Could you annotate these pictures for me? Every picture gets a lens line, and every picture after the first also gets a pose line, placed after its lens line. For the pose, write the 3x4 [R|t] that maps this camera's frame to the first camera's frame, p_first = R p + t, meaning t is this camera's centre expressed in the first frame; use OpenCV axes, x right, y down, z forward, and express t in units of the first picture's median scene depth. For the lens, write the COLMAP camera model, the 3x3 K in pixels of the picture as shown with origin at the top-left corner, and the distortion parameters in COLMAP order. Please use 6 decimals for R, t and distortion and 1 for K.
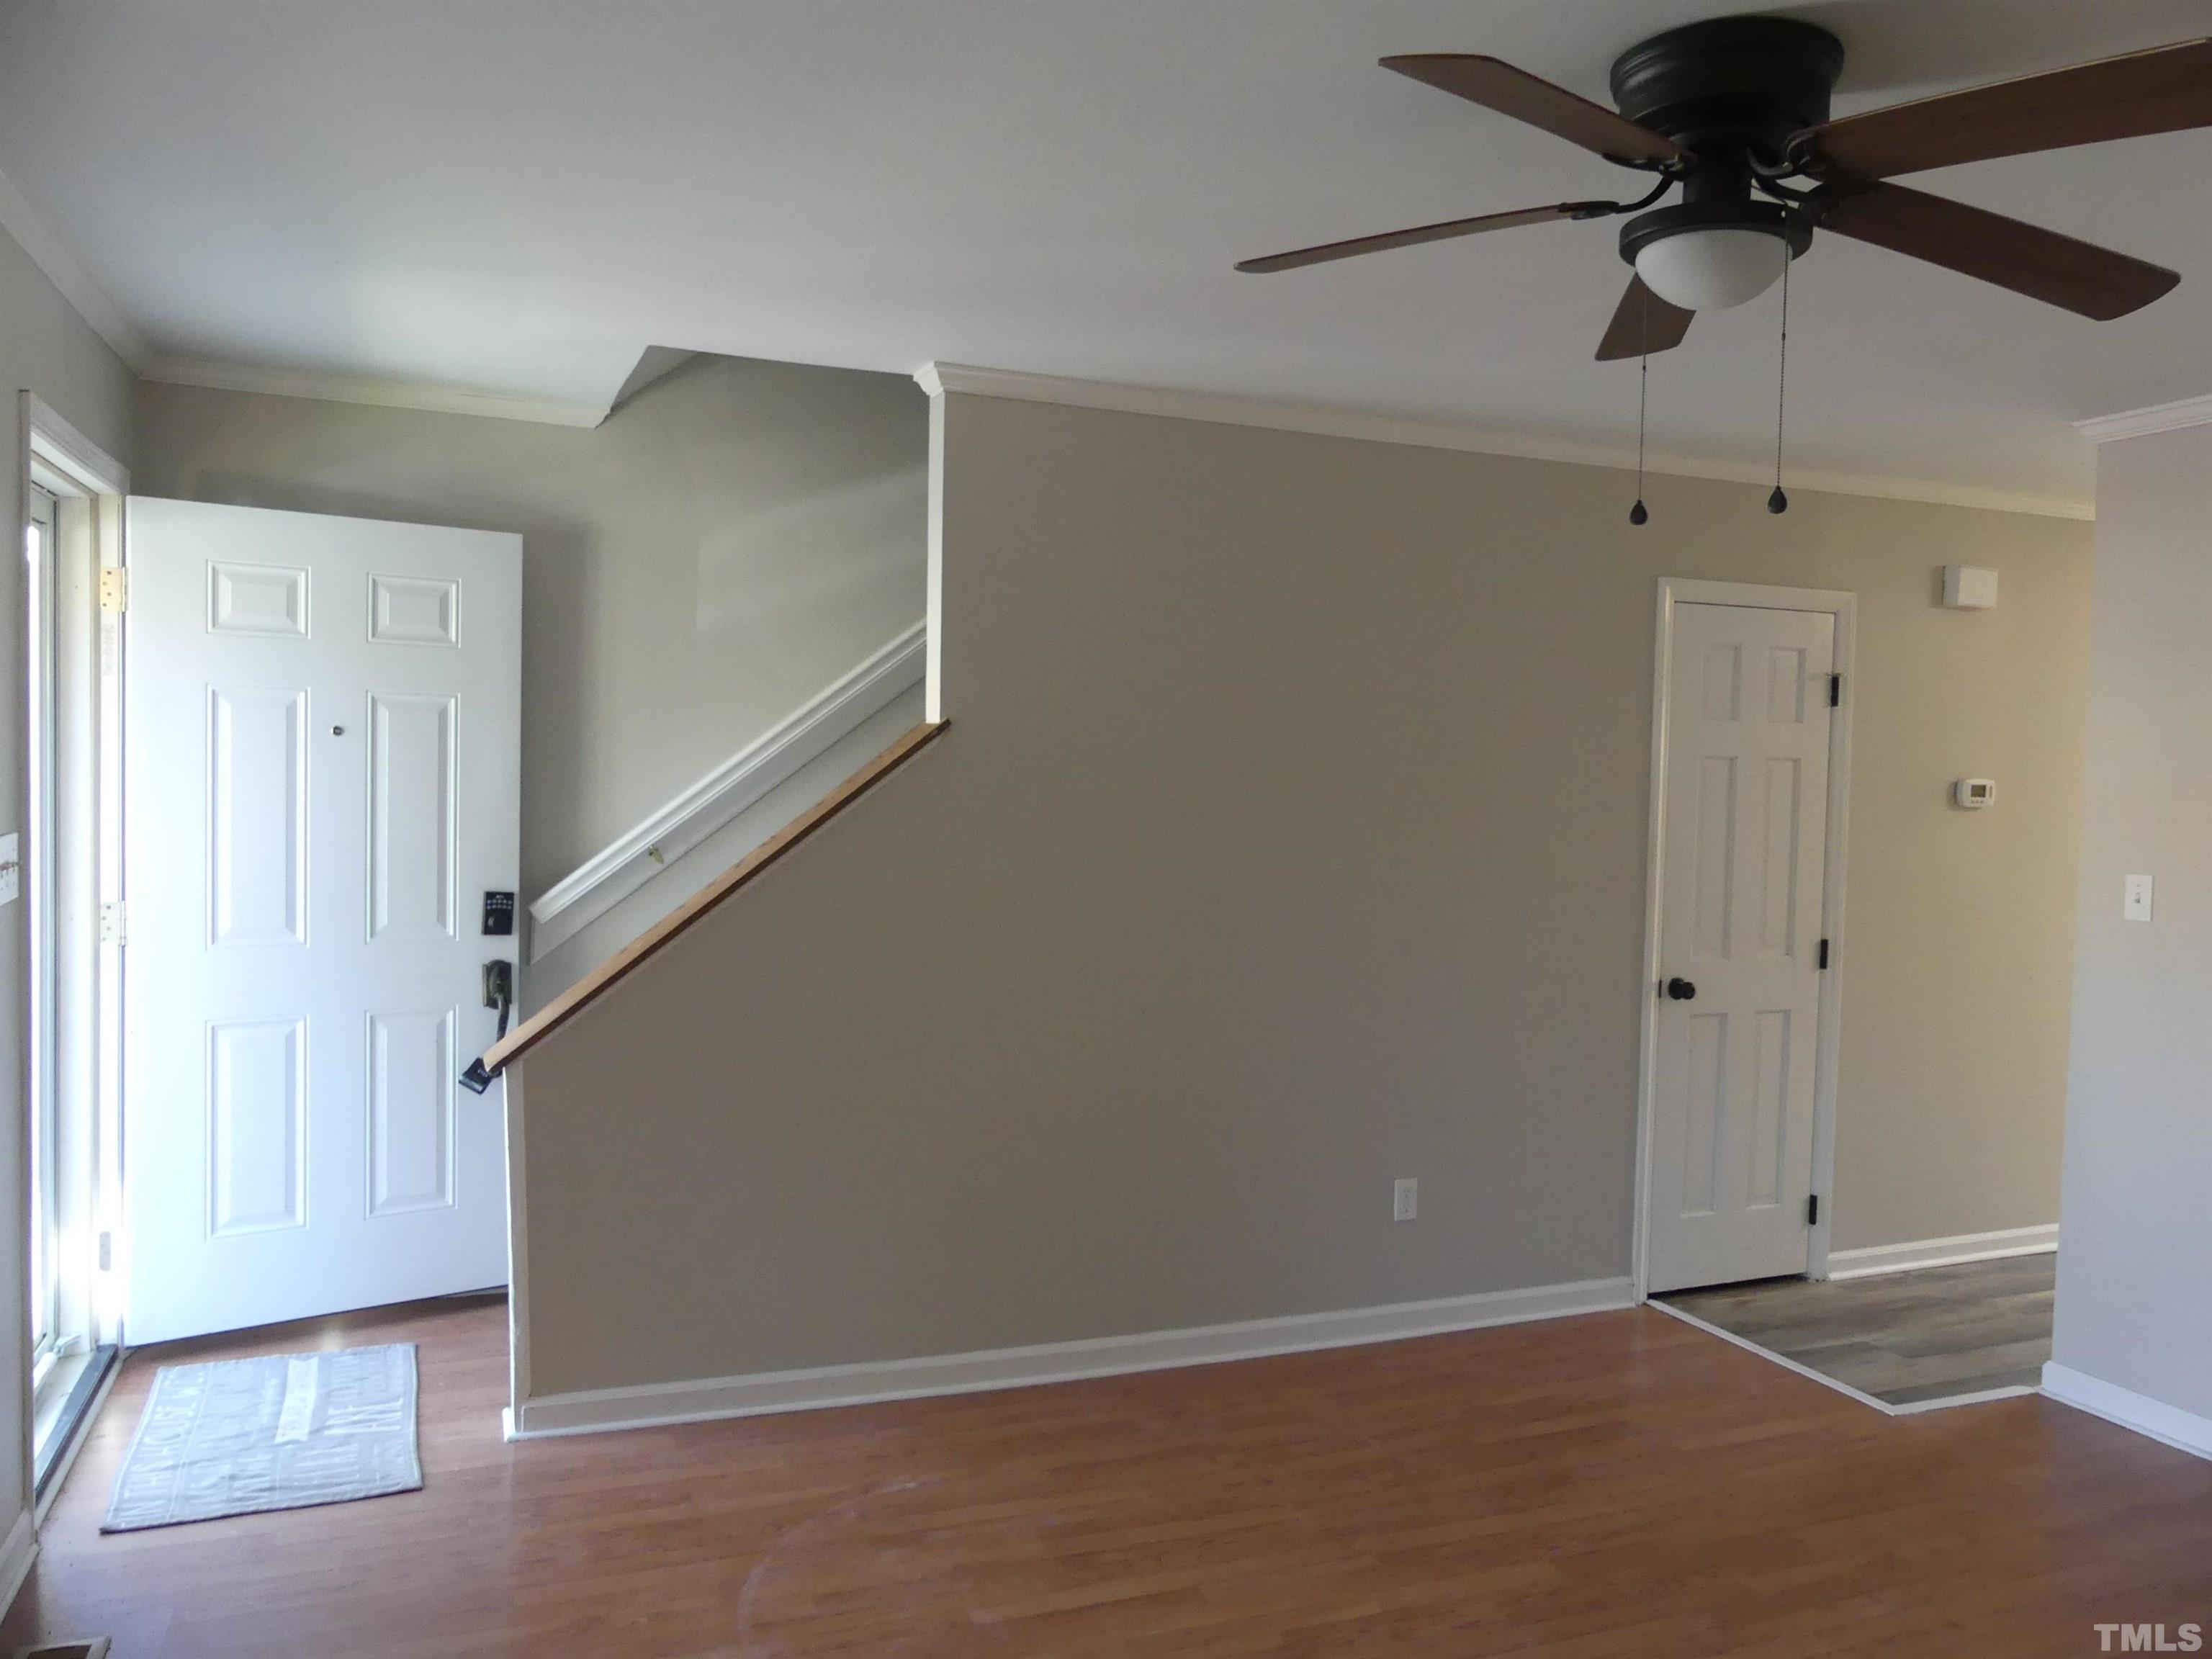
lens RADIAL K [[1665.1, 0, 1152.2], [0, 1665.1, 840.3], [0, 0, 1]] dist [-0.023817, 0.042197]
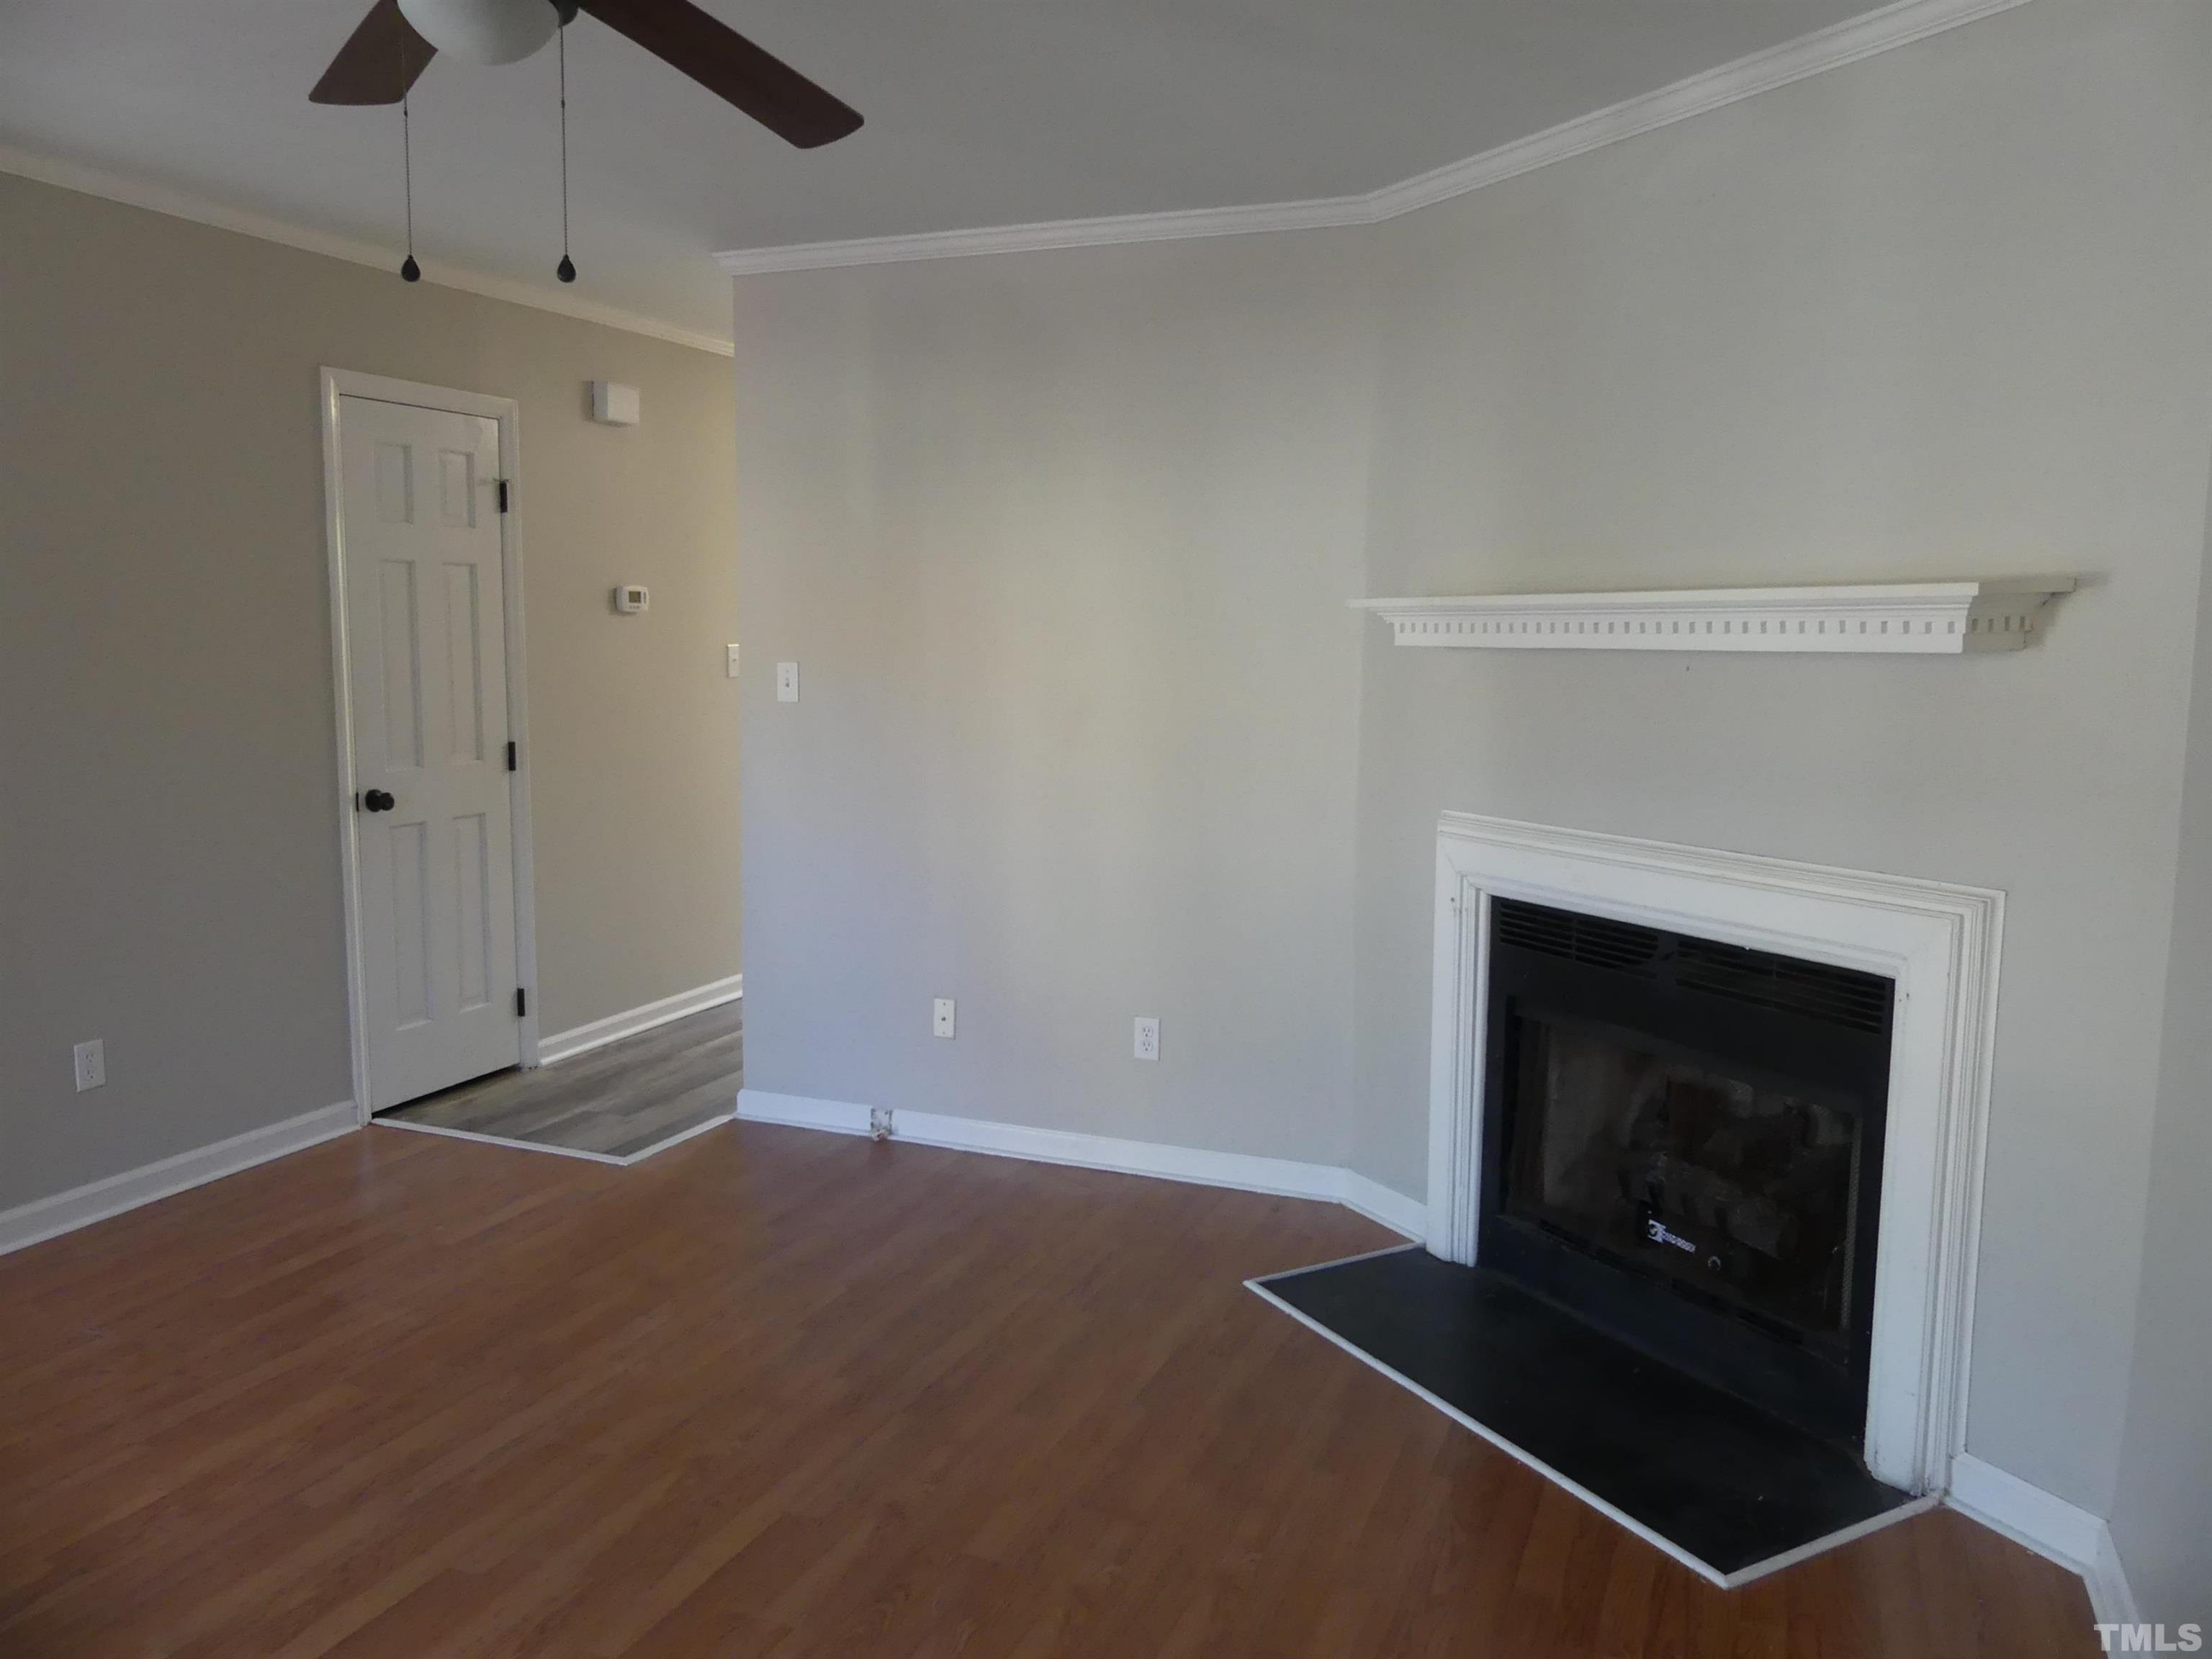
lens RADIAL K [[1665.1, 0, 1093.3], [0, 1665.1, 819.9], [0, 0, 1]] dist [-0.023817, 0.042197]
pose [[0.721255, -0.097908, 0.685715, -0.048767], [0.035578, 0.993889, 0.104489, 0.014388], [-0.691755, -0.050967, 0.720331, 0.010659]]
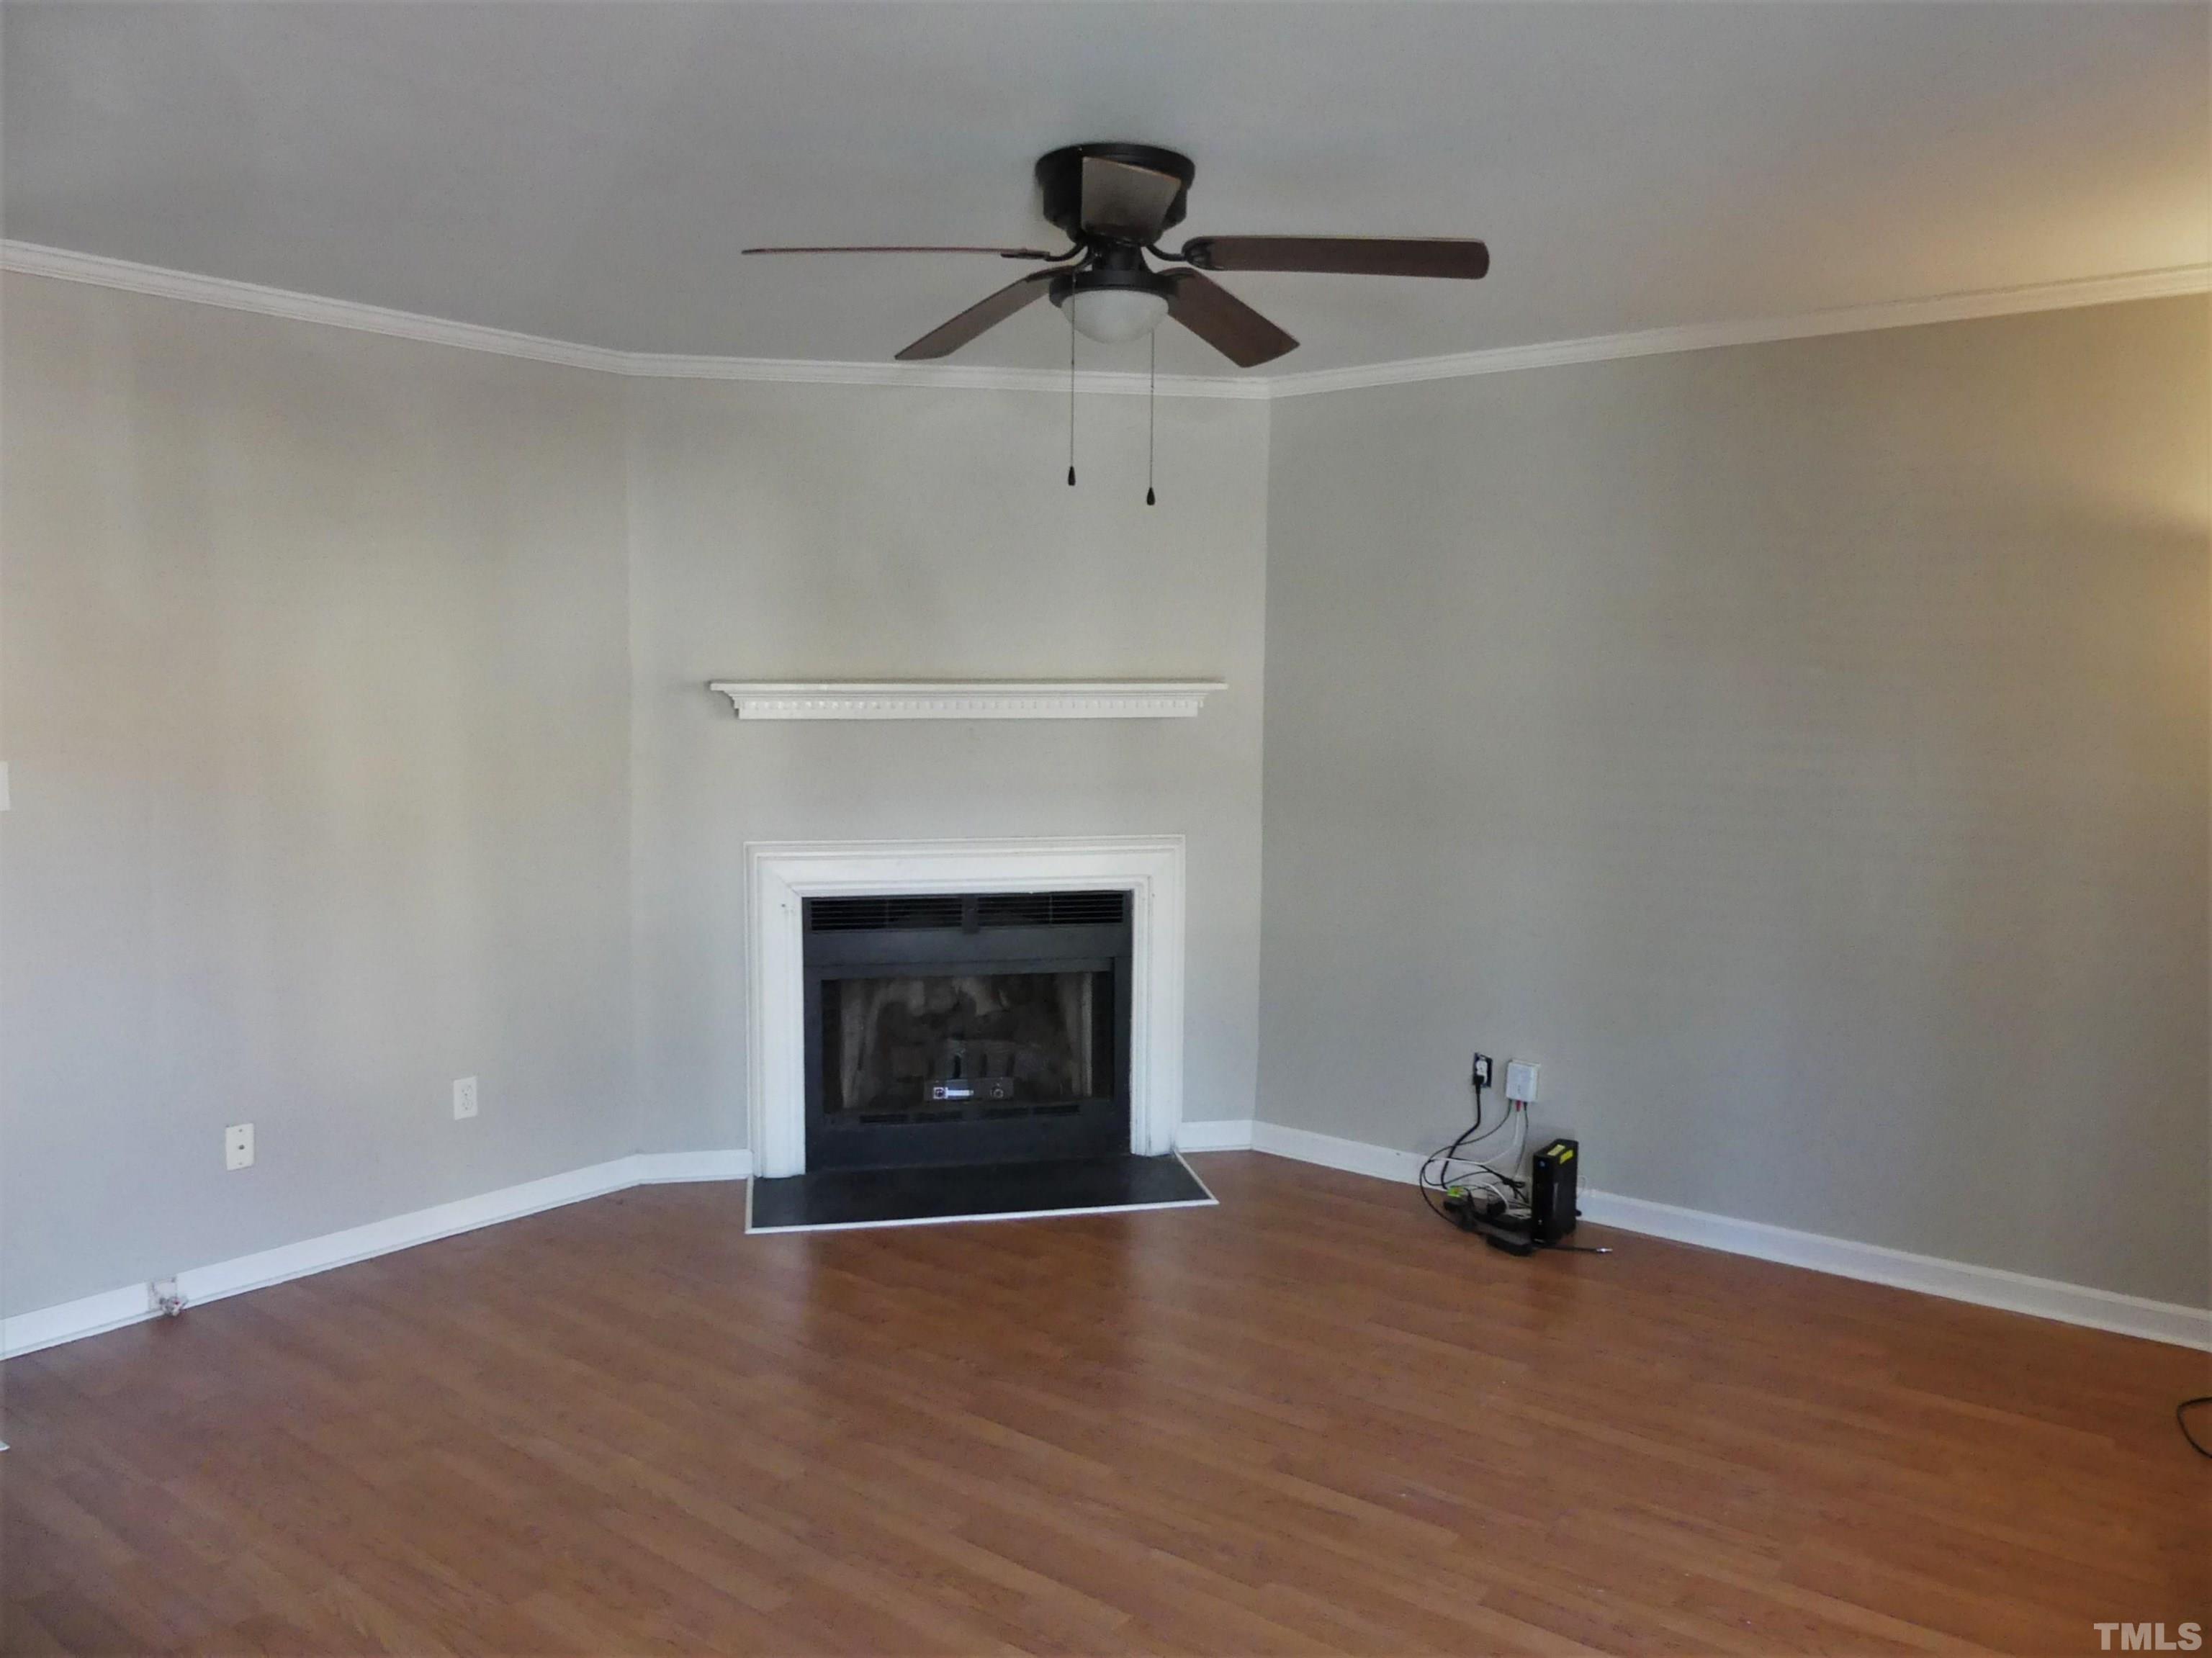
lens RADIAL K [[1665.0, 0, 1097.9], [0, 1665.0, 814.2], [0, 0, 1]] dist [-0.023817, 0.042197]
pose [[-0.465558, -0.097353, 0.879646, -0.413468], [0.015388, 0.992891, 0.118031, -0.040404], [-0.884883, 0.068486, -0.460750, 0.763463]]
